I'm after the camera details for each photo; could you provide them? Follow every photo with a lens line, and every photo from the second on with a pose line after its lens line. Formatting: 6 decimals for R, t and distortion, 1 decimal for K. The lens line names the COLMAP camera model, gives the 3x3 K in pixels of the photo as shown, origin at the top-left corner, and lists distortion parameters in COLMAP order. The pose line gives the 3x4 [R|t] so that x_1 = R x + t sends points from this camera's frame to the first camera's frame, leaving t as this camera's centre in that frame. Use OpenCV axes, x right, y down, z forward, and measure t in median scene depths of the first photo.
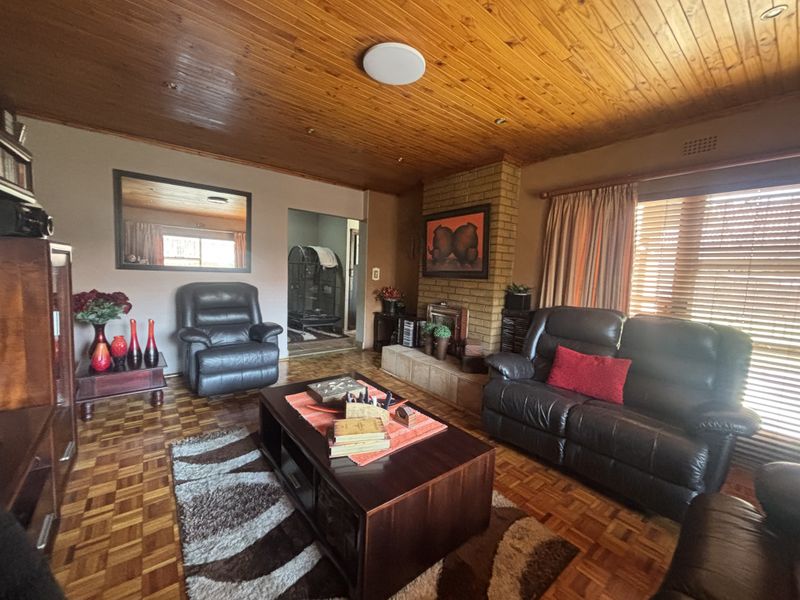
lens RADIAL K [[319.9, 0, 401.0], [0, 319.9, 300.3], [0, 0, 1]] dist [0.000878, -0.000360]
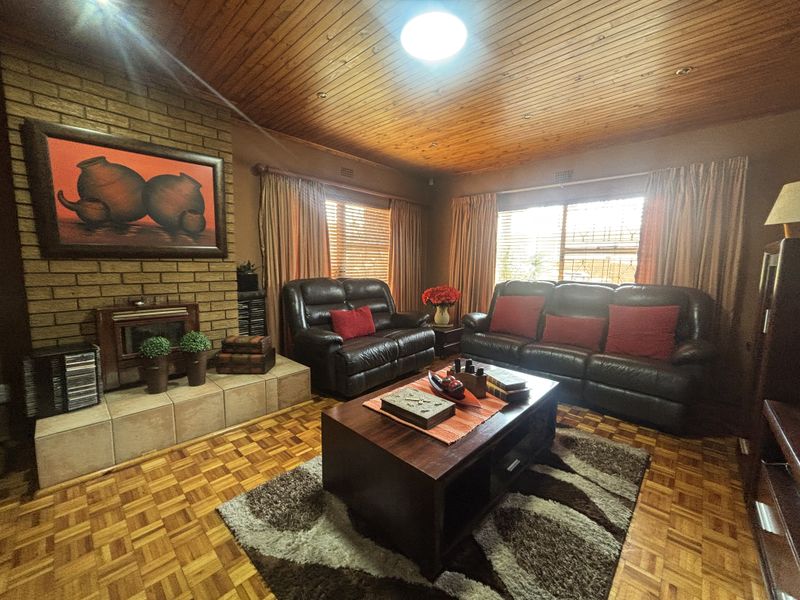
lens RADIAL K [[319.9, 0, 402.1], [0, 319.9, 298.0], [0, 0, 1]] dist [0.000878, -0.000360]
pose [[-0.139167, -0.160618, 0.977156, -0.552892], [0.060701, 0.983519, 0.170309, -0.075405], [-0.988407, 0.083016, -0.127124, 0.669200]]
